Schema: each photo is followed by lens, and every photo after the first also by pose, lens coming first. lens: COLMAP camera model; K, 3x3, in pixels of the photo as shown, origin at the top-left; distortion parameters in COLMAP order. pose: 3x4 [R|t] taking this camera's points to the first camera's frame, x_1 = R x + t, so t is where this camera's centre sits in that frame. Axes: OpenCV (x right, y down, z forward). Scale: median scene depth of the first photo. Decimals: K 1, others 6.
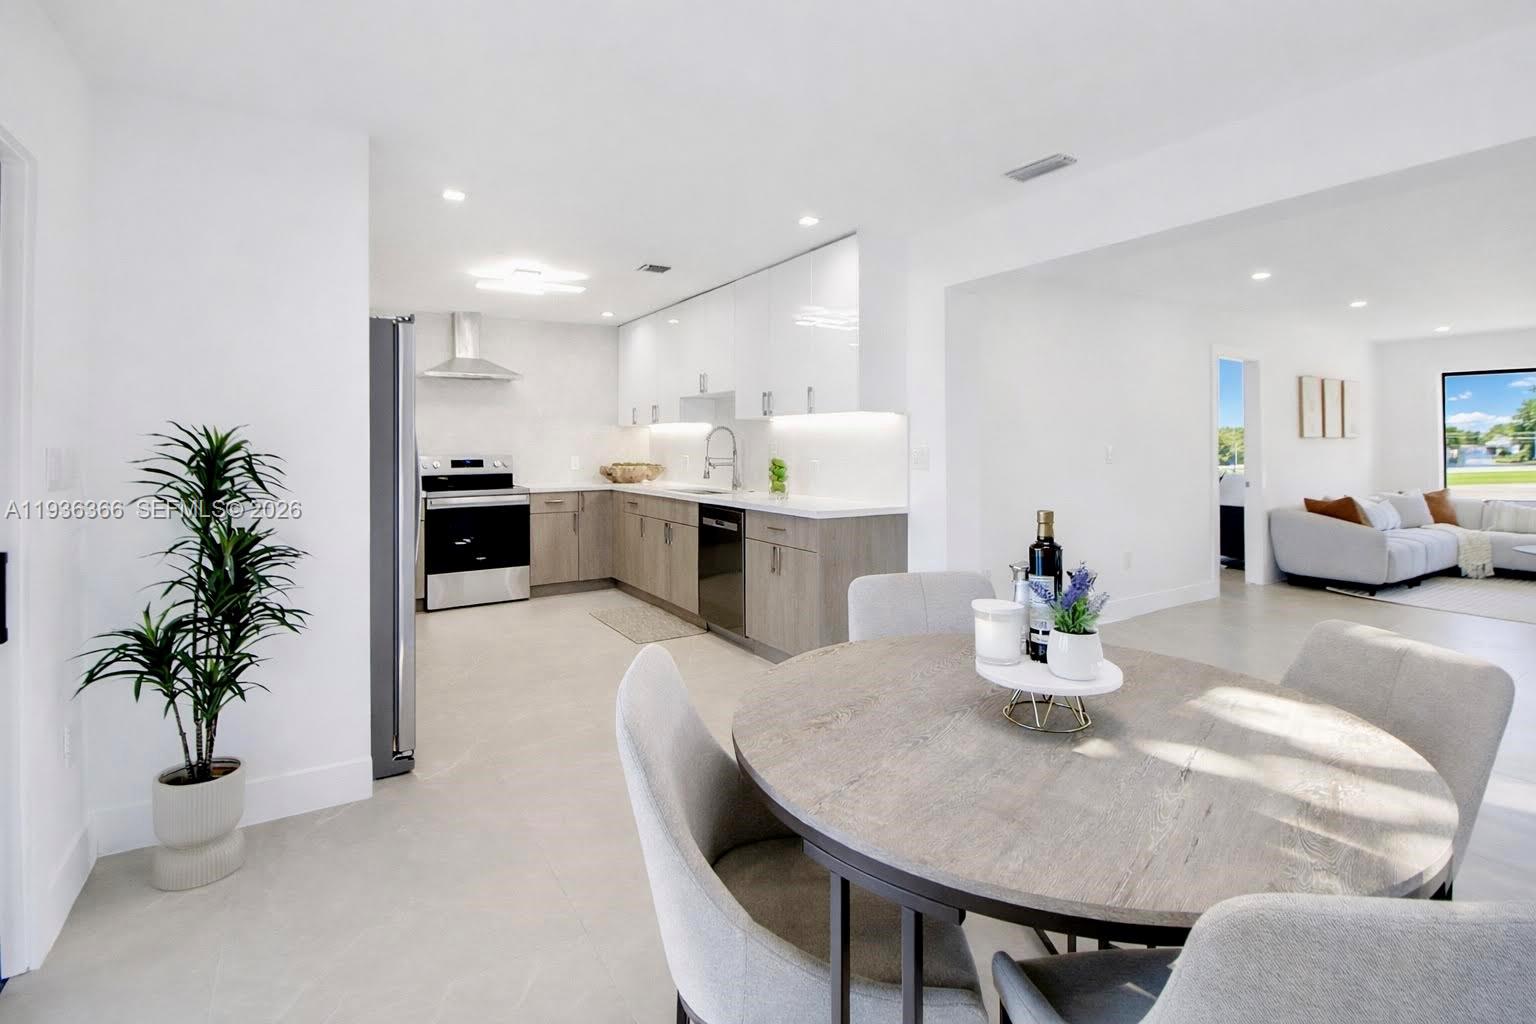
lens RADIAL K [[732.8, 0, 768.7], [0, 732.8, 440.6], [0, 0, 1]] dist [-0.004754, -0.000815]
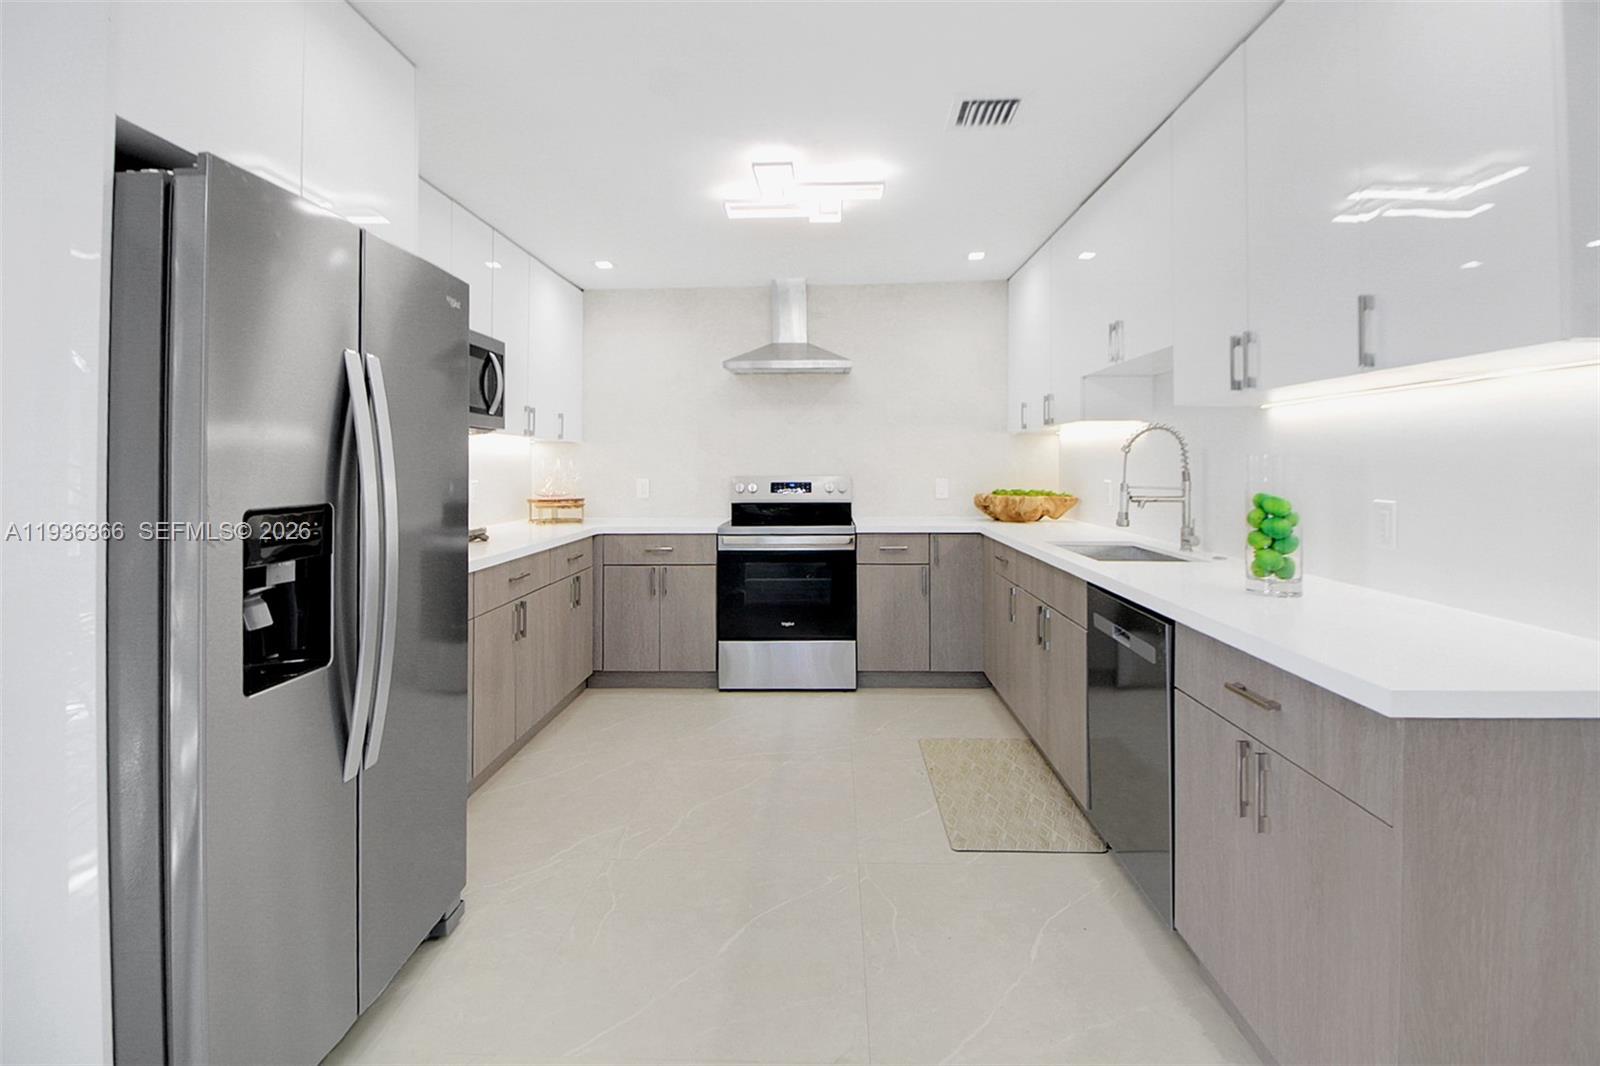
lens RADIAL K [[763.4, 0, 800.7], [0, 763.4, 458.6], [0, 0, 1]] dist [-0.004754, -0.000815]
pose [[0.830464, -0.002954, -0.557065, 0.025897], [0.003198, 0.999995, -0.000534, 0.003372], [0.557063, -0.001338, 0.830469, 0.419879]]
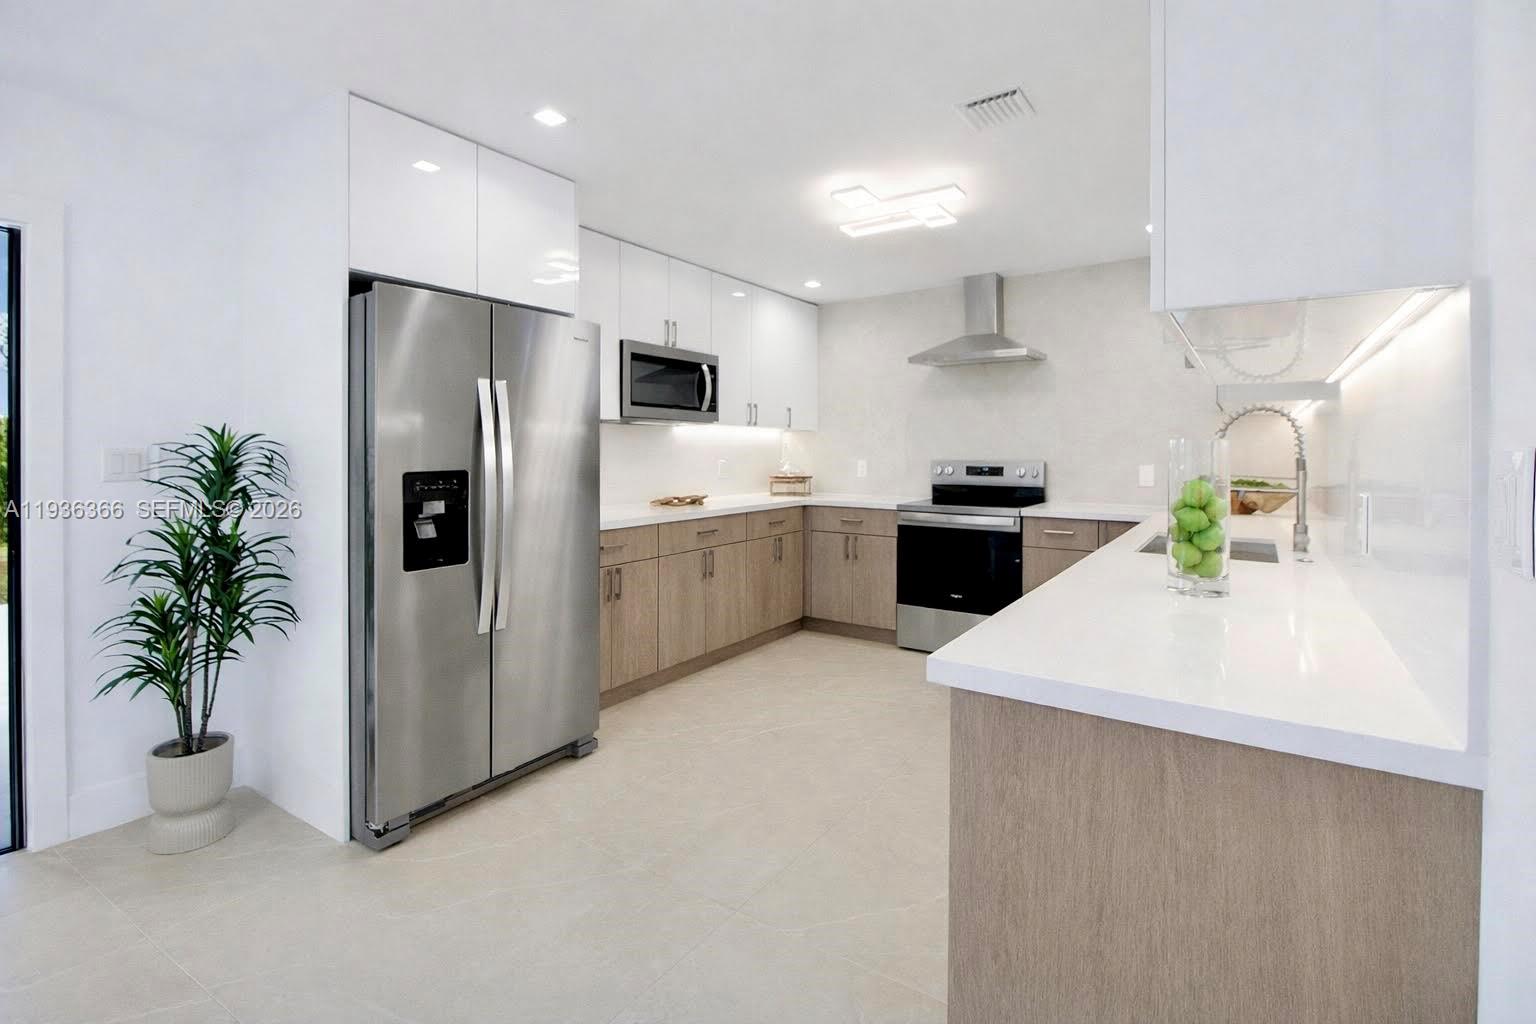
lens RADIAL K [[710.2, 0, 768.1], [0, 710.2, 458.5], [0, 0, 1]] dist [0.001616, -0.000012]
pose [[0.398161, 0.016449, -0.917168, 0.211298], [0.001730, 0.999824, 0.018683, 0.004200], [0.917314, -0.009025, 0.398062, 0.551528]]
